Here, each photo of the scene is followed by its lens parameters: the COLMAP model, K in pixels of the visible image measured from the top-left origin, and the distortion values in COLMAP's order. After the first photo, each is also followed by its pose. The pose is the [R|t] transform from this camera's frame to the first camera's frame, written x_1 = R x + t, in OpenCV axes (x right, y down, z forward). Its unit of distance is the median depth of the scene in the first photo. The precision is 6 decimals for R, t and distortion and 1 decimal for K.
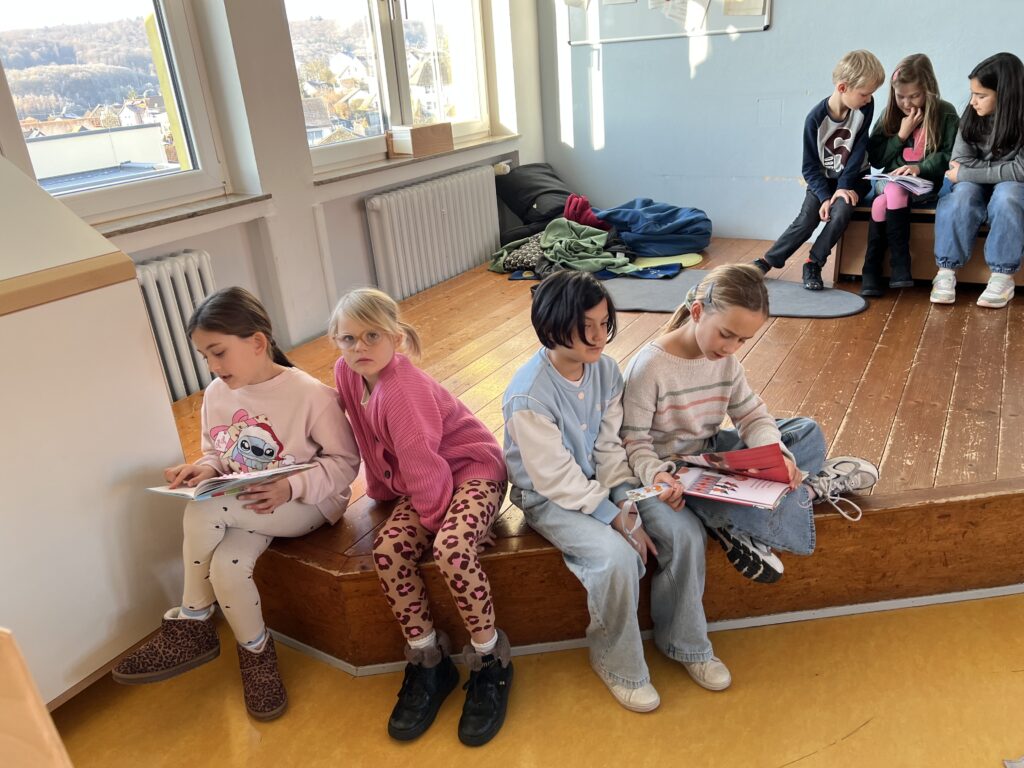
lens RADIAL K [[767.1, 0, 513.0], [0, 767.1, 393.8], [0, 0, 1]] dist [-0.001001, 0.054644]
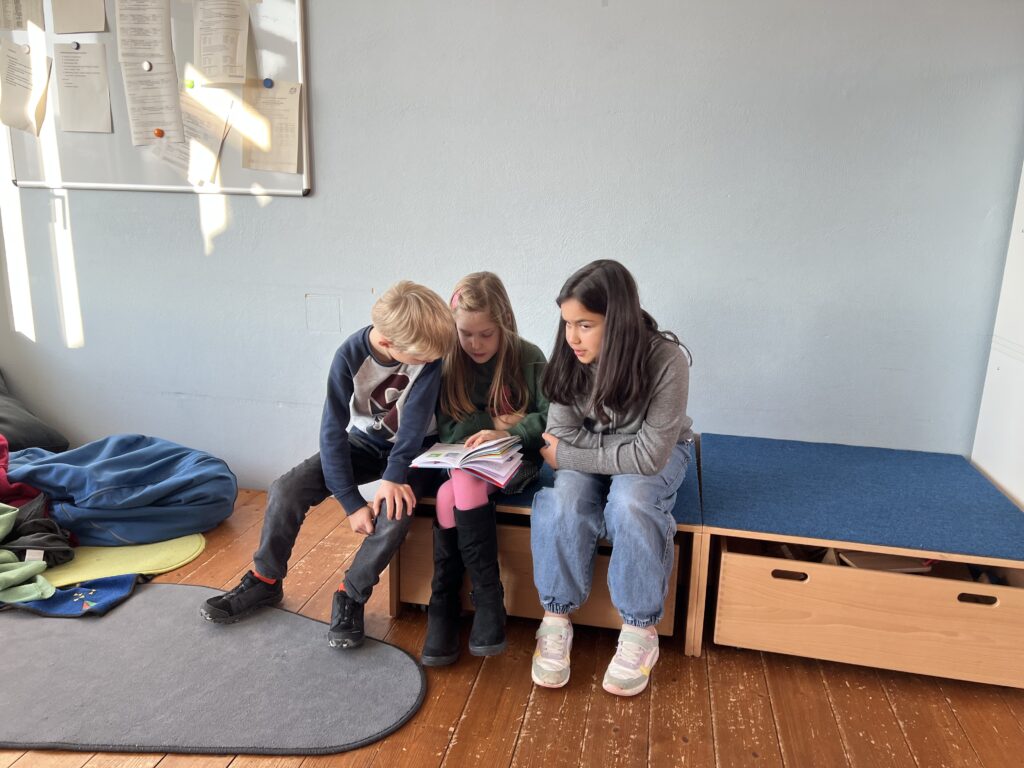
lens RADIAL K [[772.6, 0, 512.0], [0, 772.6, 384.0], [0, 0, 1]] dist [0.002257, 0.001065]
pose [[0.936616, 0.017556, 0.349918, 0.312991], [0.052249, 0.980576, -0.189051, -0.212639], [-0.346440, 0.195351, 0.917506, 0.430784]]
